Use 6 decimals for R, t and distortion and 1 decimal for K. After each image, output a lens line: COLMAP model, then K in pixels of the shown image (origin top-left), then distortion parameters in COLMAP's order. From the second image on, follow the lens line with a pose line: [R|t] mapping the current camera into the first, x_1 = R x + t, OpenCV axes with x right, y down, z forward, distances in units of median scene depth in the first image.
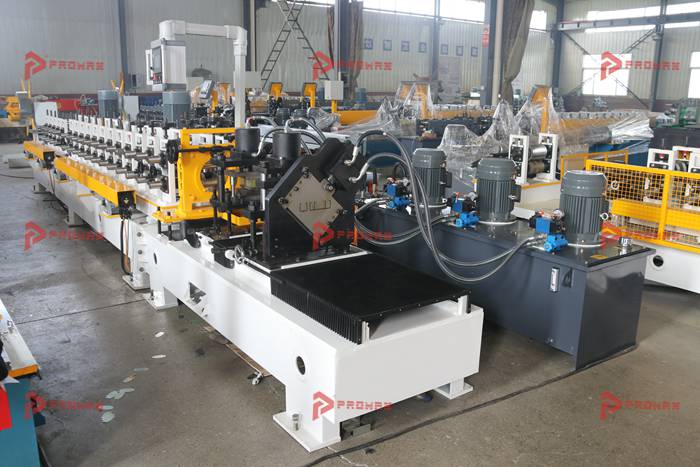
lens RADIAL K [[602.9, 0, 350.0], [0, 602.9, 233.5], [0, 0, 1]] dist [-0.072875, -0.000147]
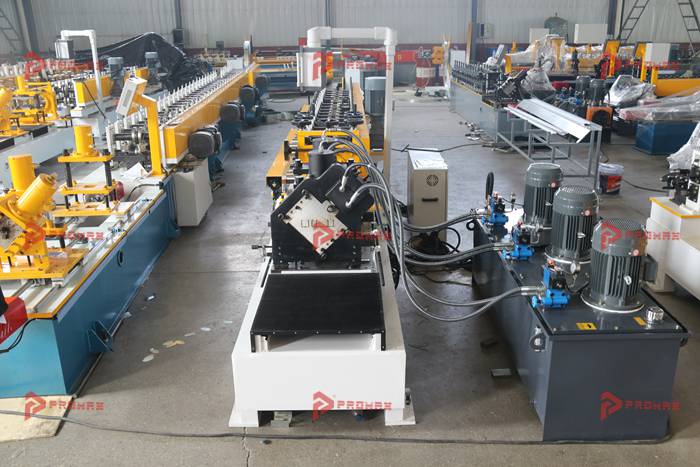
lens RADIAL K [[655.9, 0, 350.0], [0, 655.9, 233.5], [0, 0, 1]] dist [-0.069064, 0.001057]
pose [[0.825142, 0.153611, -0.543640, 0.676467], [-0.114523, 0.987825, 0.105295, -0.167410], [0.553195, -0.024624, 0.832688, 0.018521]]
